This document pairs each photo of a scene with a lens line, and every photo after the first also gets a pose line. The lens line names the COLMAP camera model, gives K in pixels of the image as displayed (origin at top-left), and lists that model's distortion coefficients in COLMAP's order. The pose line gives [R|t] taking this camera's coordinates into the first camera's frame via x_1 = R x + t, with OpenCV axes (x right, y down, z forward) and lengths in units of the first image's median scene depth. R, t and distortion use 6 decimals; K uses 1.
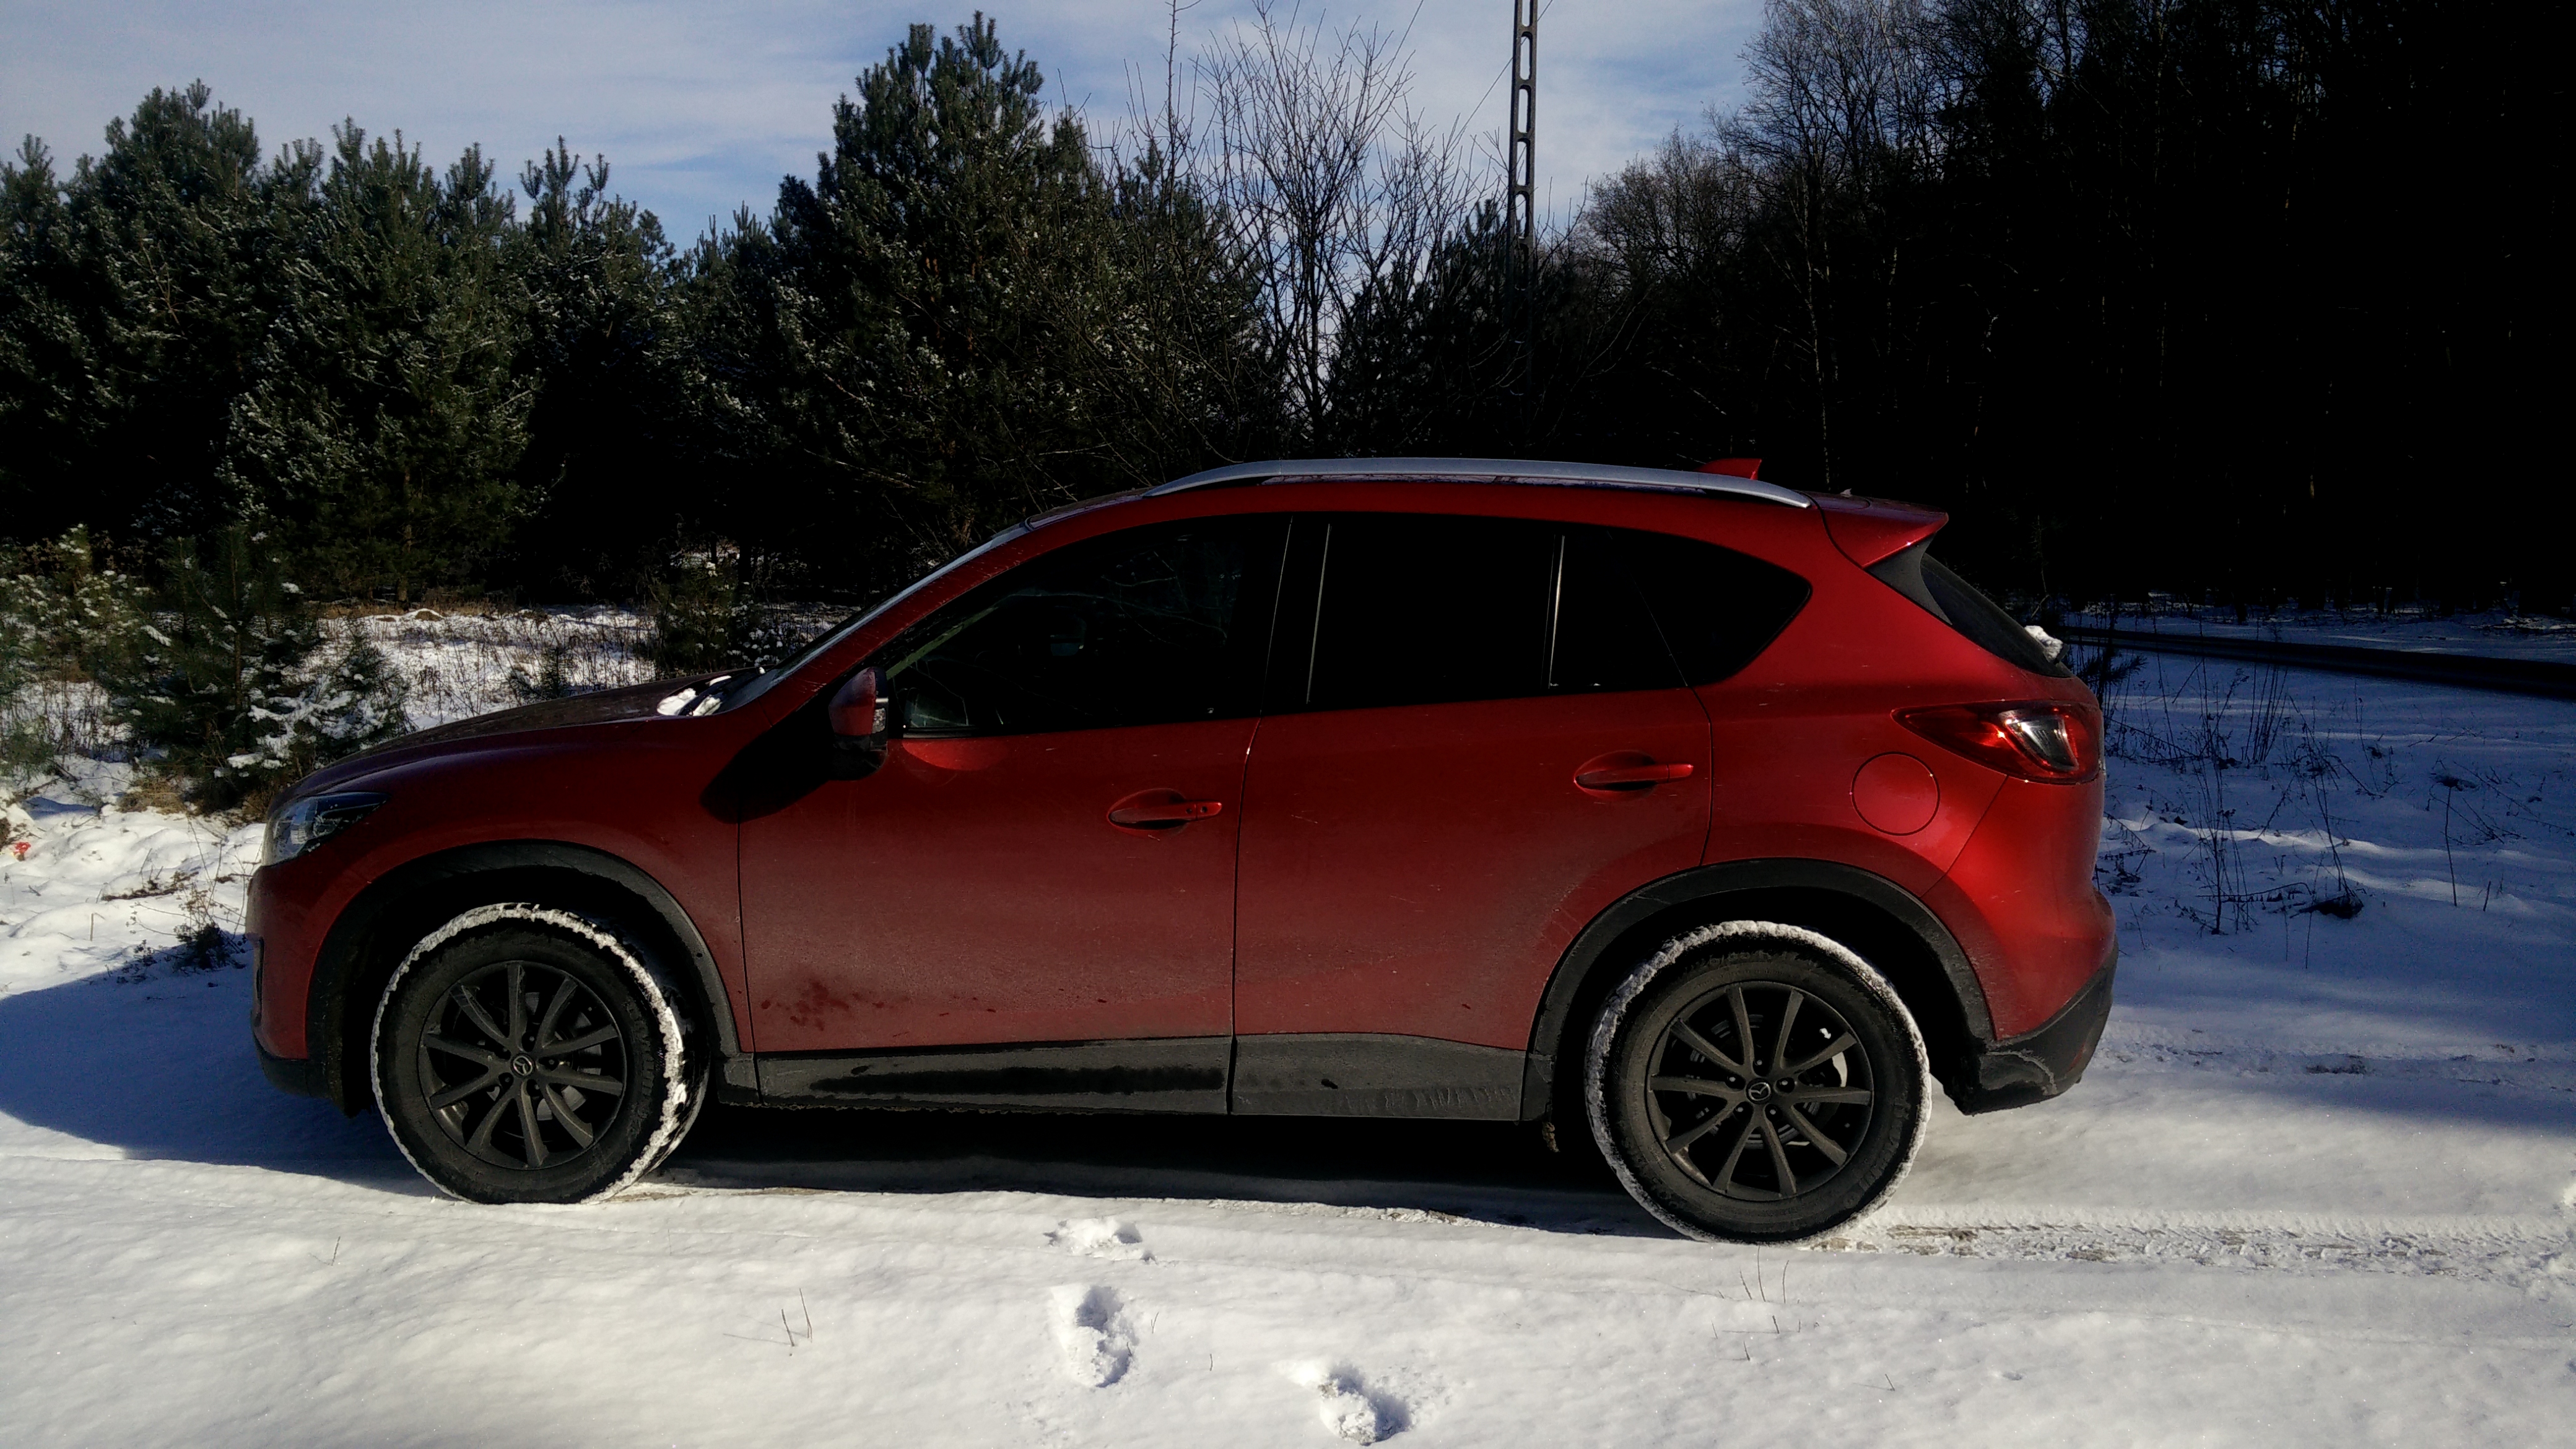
lens RADIAL K [[1973.1, 0, 1289.0], [0, 1973.1, 665.4], [0, 0, 1]] dist [0.061966, -0.003285]
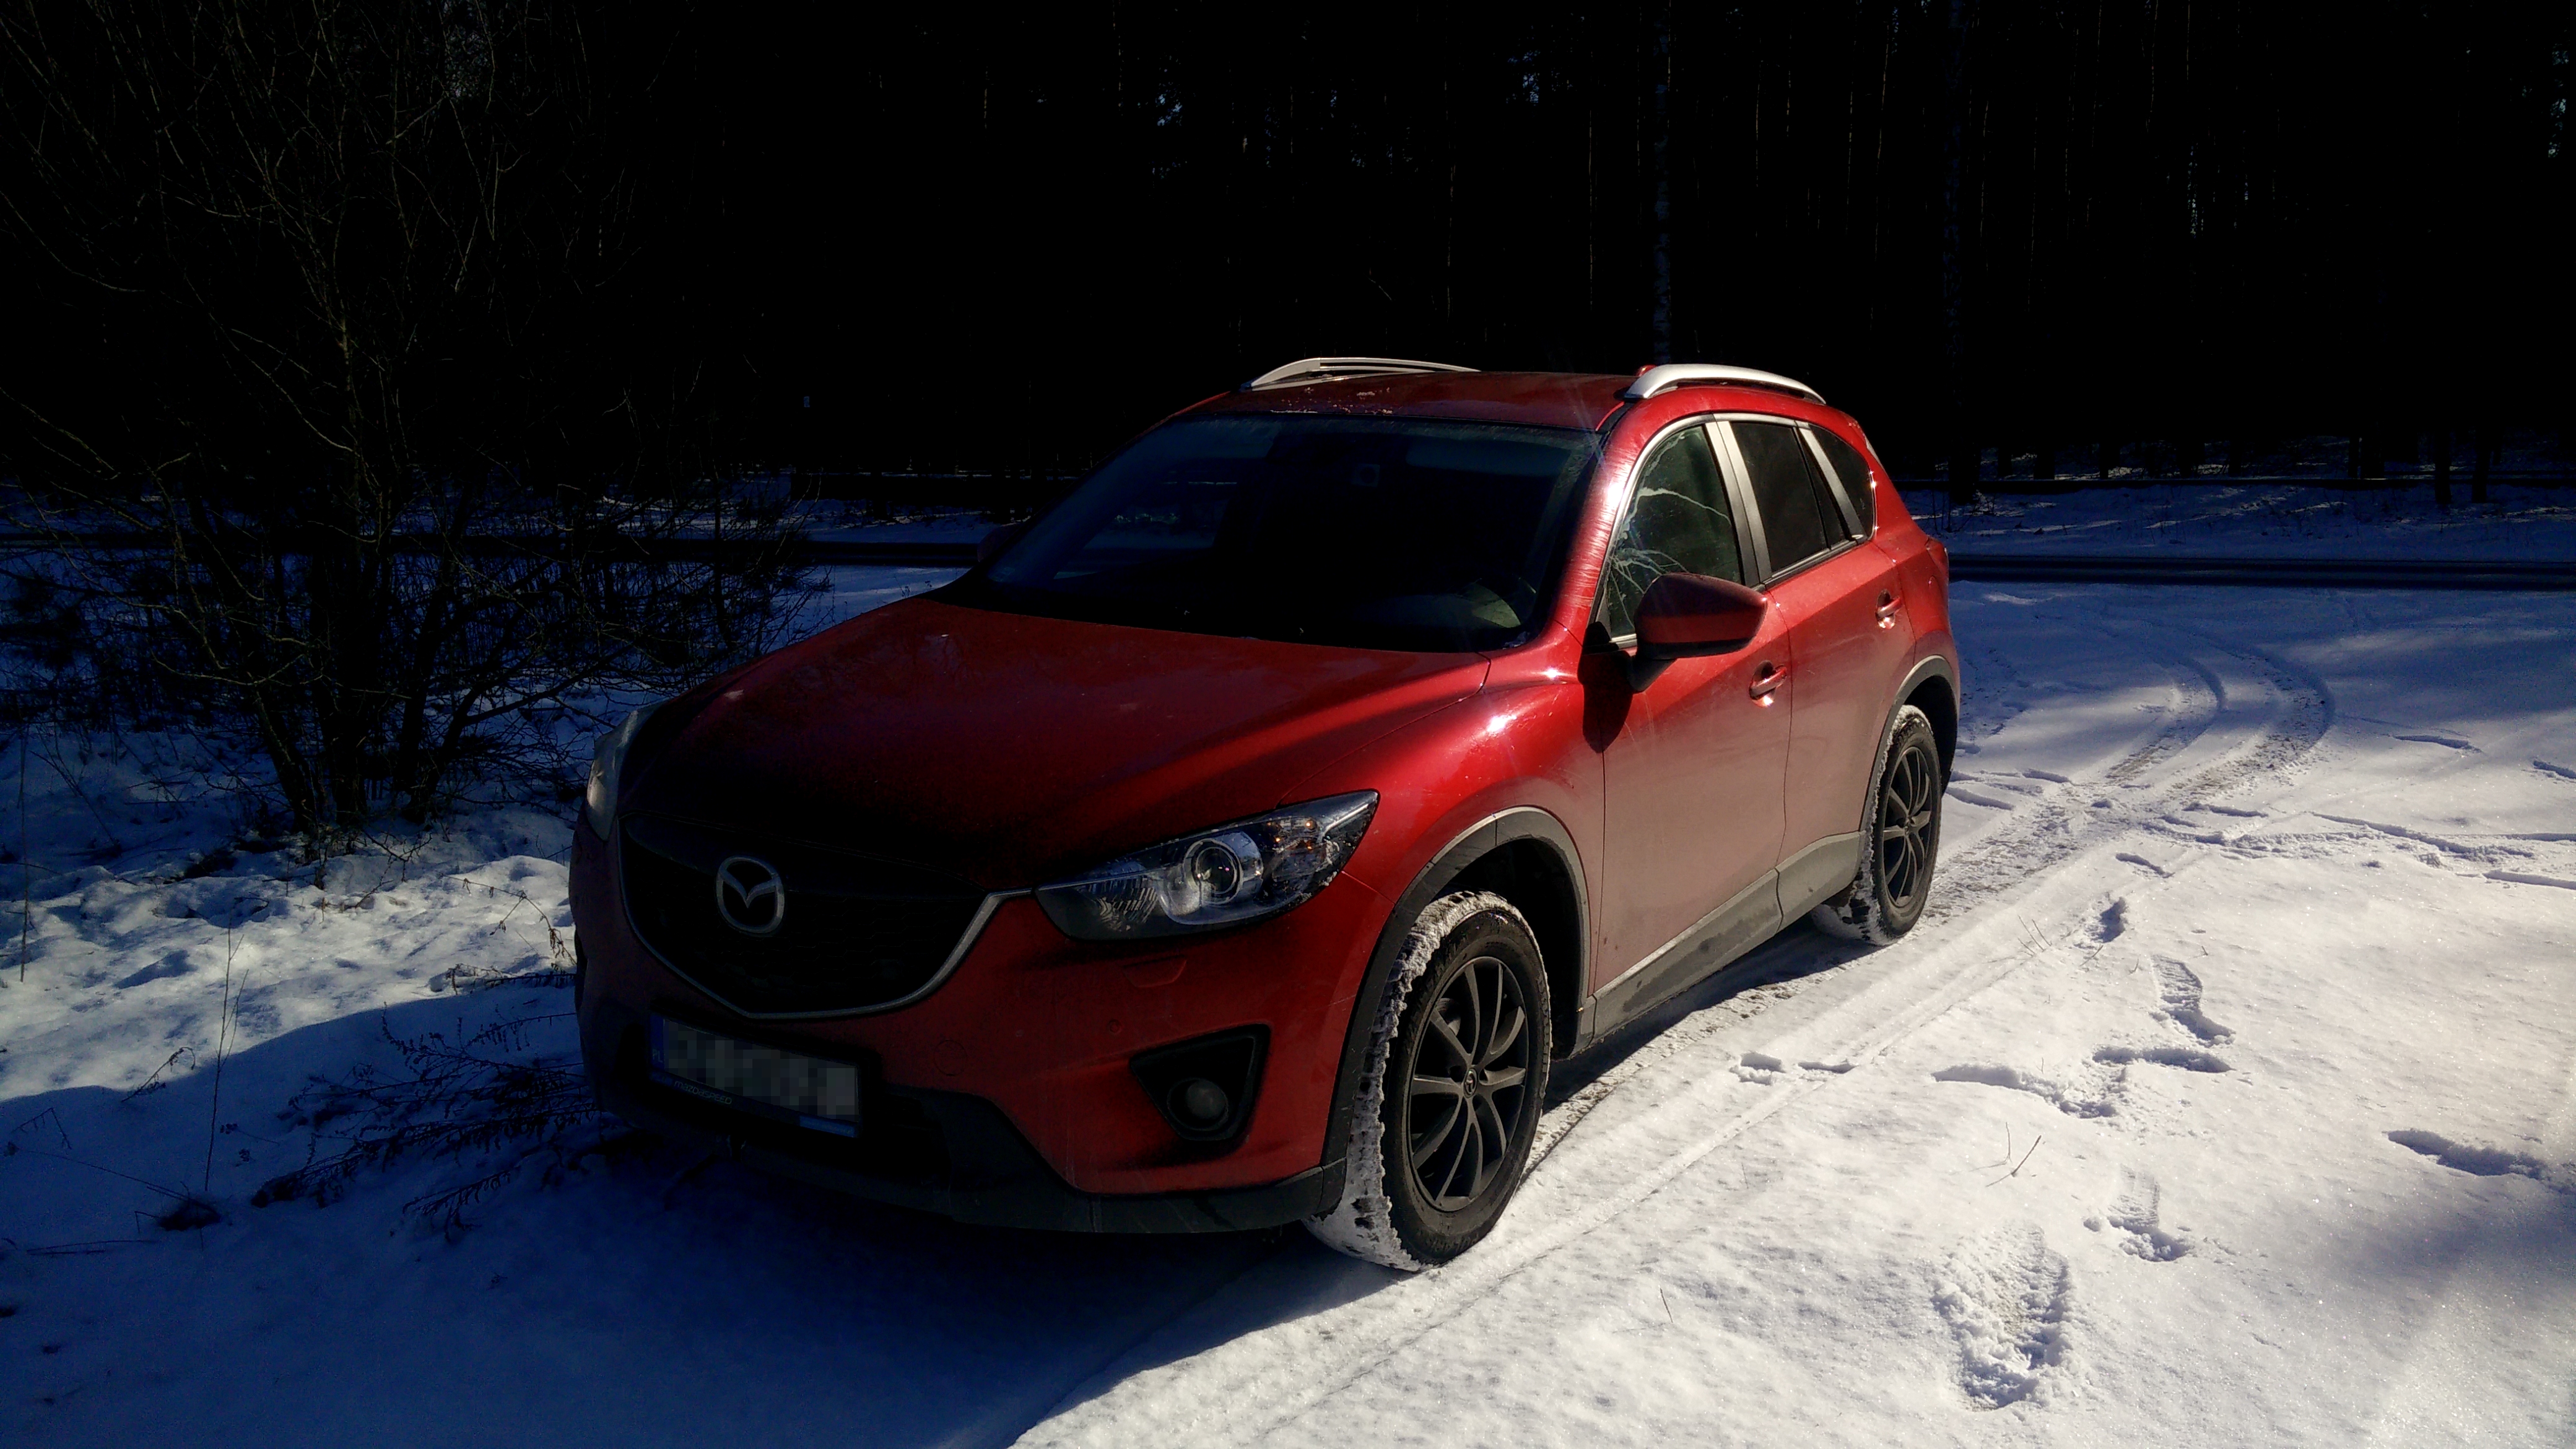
lens RADIAL K [[2077.3, 0, 1297.5], [0, 2077.3, 737.7], [0, 0, 1]] dist [0.096690, -0.123619]
pose [[0.461782, -0.146347, 0.874837, -1.182800], [0.083319, 0.989091, 0.121480, -0.057601], [-0.883071, 0.016793, 0.468938, 0.657826]]
